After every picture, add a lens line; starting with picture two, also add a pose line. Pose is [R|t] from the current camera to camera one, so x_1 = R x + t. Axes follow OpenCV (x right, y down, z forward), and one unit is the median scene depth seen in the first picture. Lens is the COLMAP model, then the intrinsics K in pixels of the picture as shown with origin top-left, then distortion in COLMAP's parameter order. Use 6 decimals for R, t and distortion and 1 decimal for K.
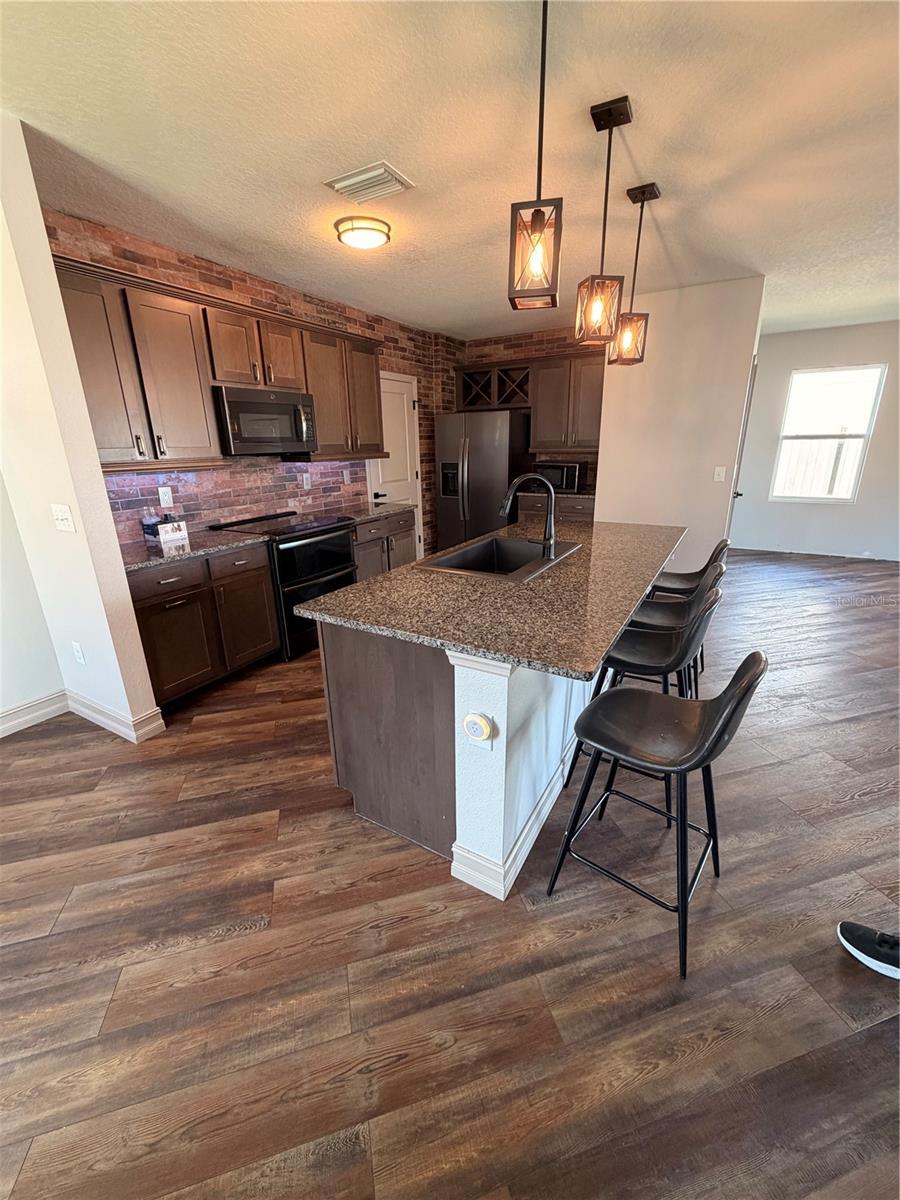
lens RADIAL K [[481.9, 0, 447.3], [0, 481.9, 602.5], [0, 0, 1]] dist [-0.014943, 0.000076]
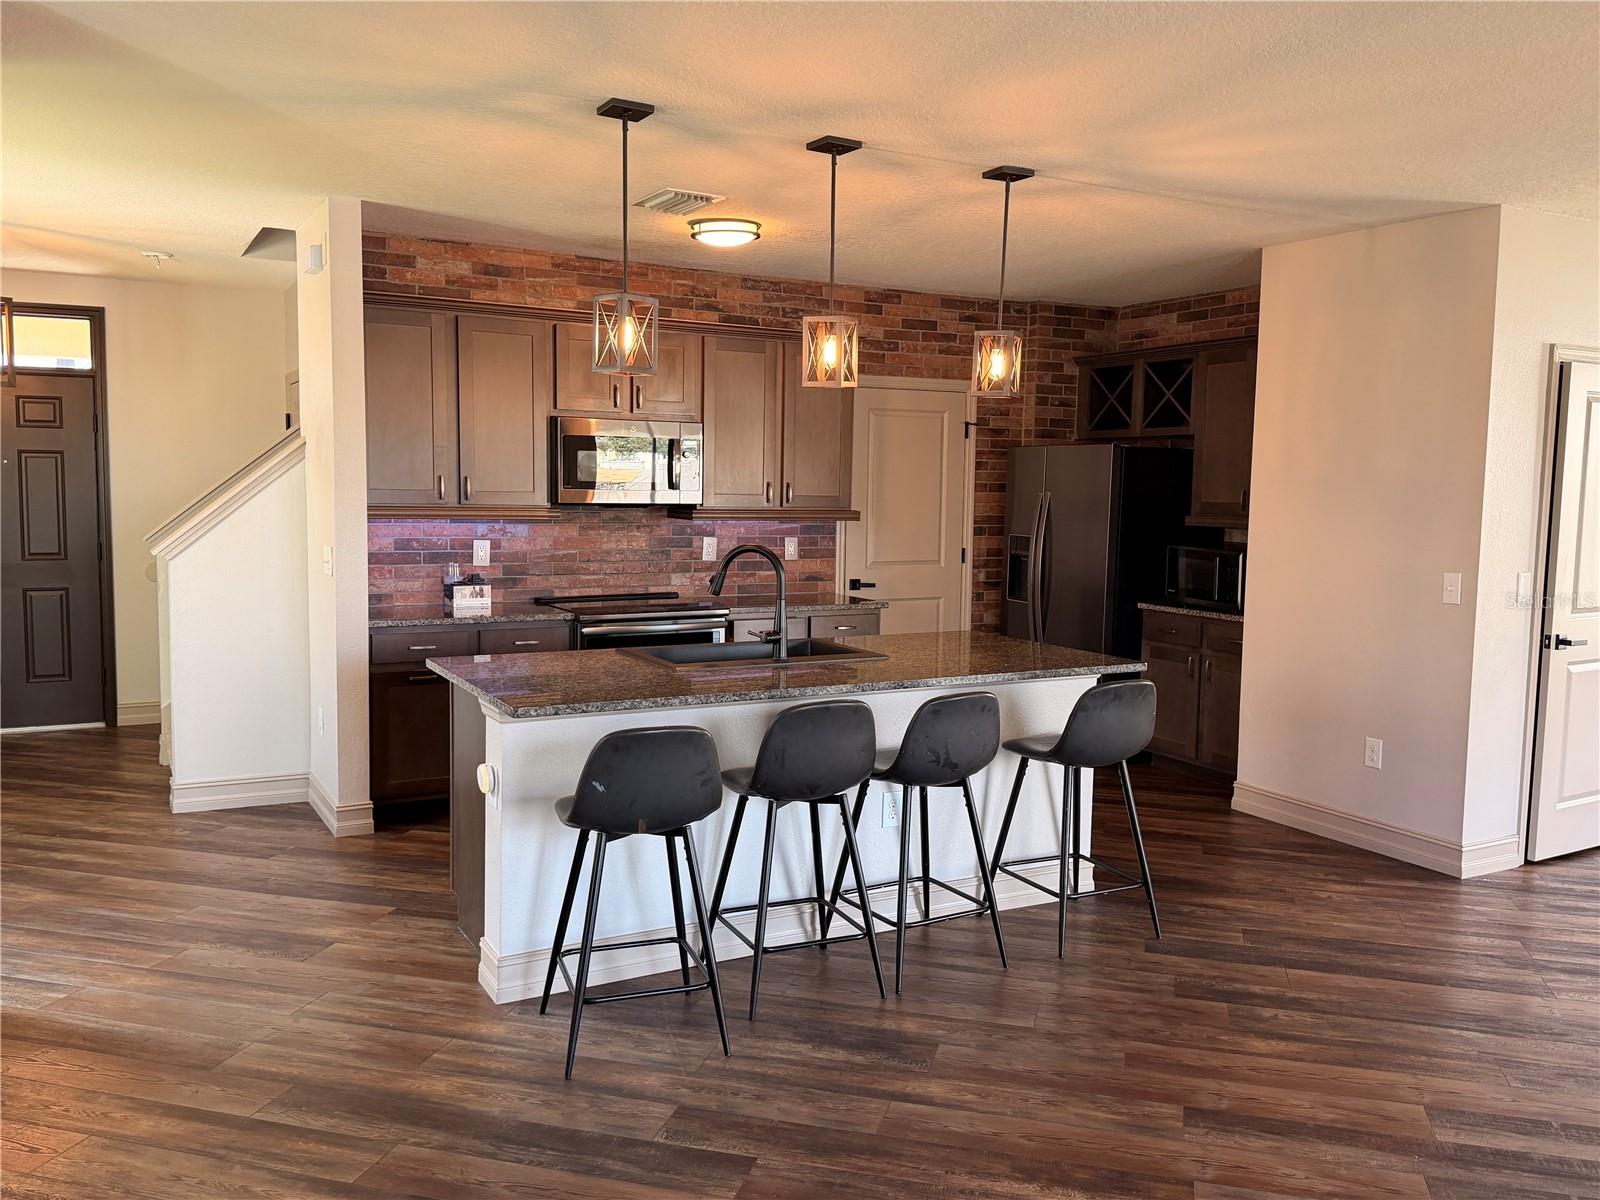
lens RADIAL K [[1344.7, 0, 798.9], [0, 1344.7, 600.0], [0, 0, 1]] dist [0.044033, -0.021418]
pose [[0.847624, 0.078230, -0.524798, 0.853250], [-0.197028, 0.964759, -0.174415, 0.110458], [0.492659, 0.251239, 0.833167, -0.450336]]
